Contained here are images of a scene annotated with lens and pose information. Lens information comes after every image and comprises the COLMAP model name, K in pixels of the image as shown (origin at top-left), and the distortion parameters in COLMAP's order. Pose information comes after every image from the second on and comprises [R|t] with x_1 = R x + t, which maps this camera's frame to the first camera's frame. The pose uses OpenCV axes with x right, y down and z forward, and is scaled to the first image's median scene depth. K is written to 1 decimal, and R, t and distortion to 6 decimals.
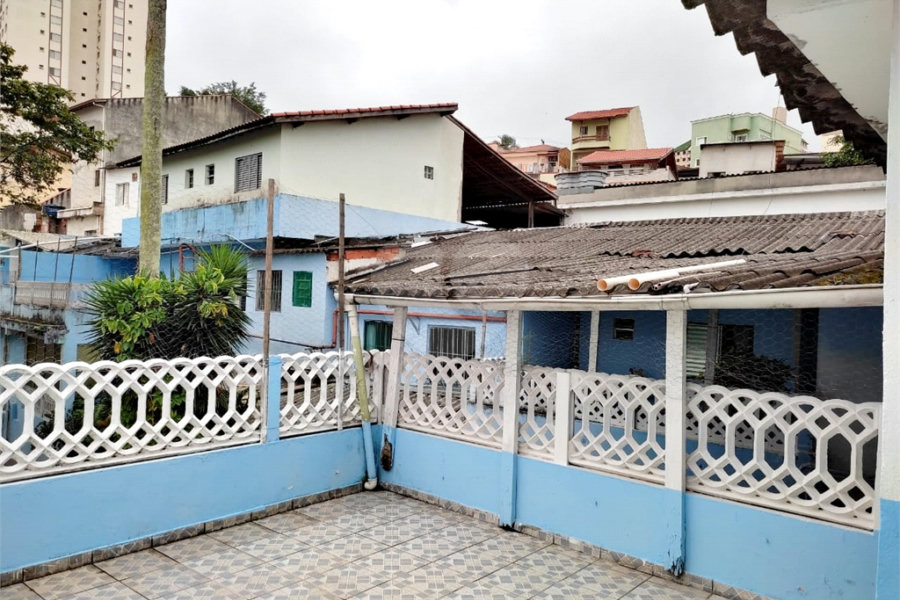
lens RADIAL K [[662.9, 0, 450.0], [0, 662.9, 300.0], [0, 0, 1]] dist [0.061754, -0.055703]
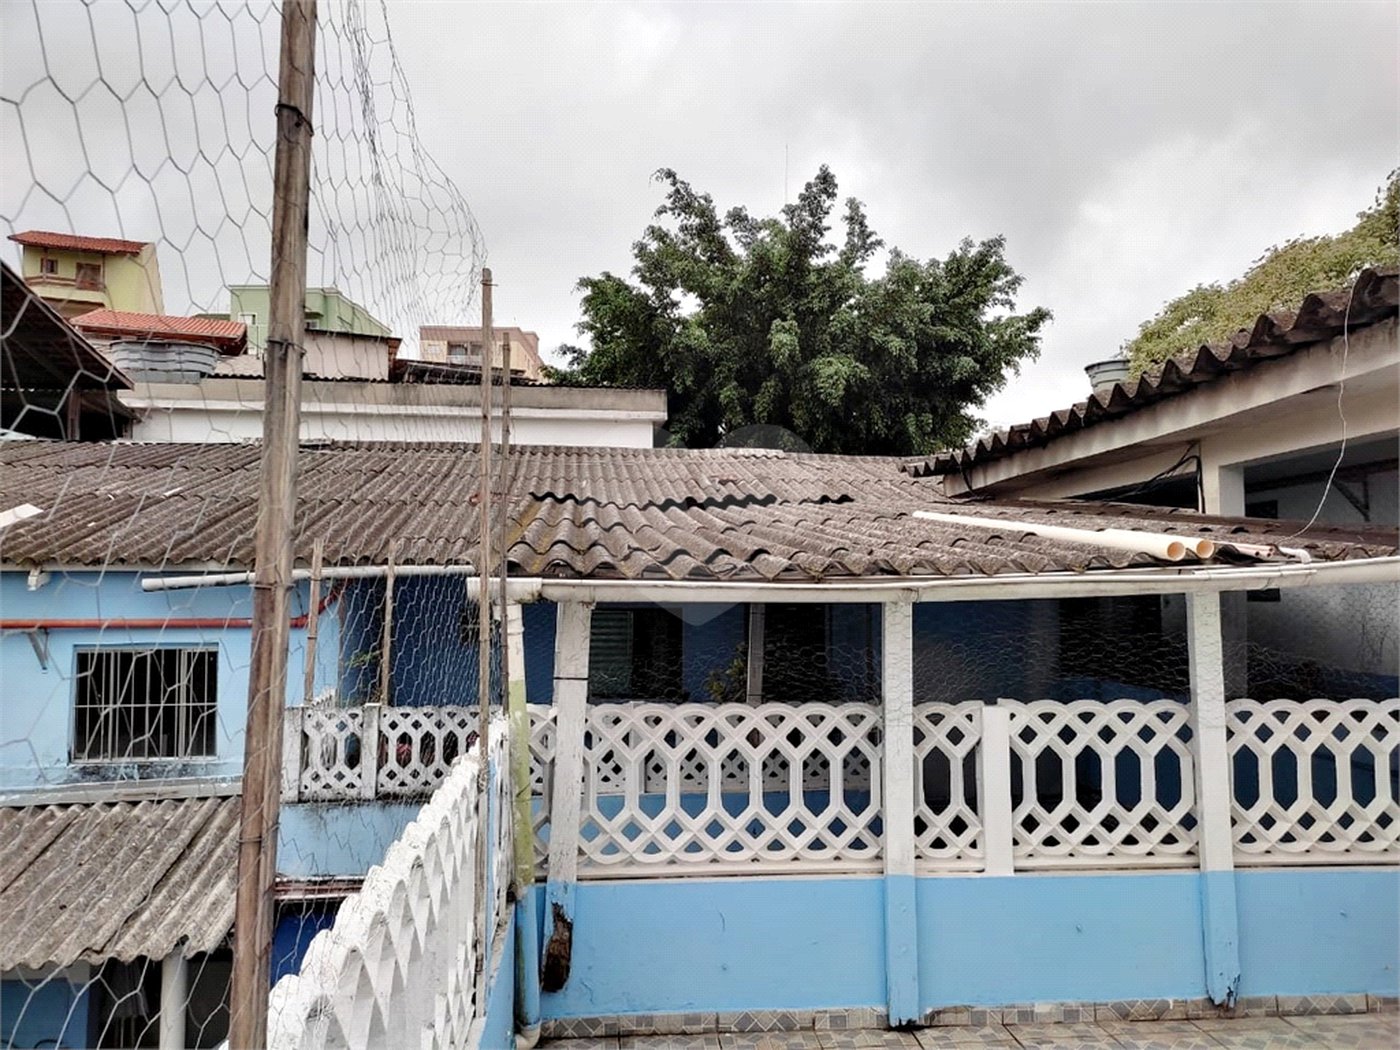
lens RADIAL K [[1030.2, 0, 698.1], [0, 1030.2, 526.8], [0, 0, 1]] dist [0.063554, -0.071667]
pose [[0.693617, 0.007880, 0.720301, -0.355634], [0.023402, 0.999166, -0.033466, -0.010865], [-0.719964, 0.040069, 0.692854, 0.321046]]
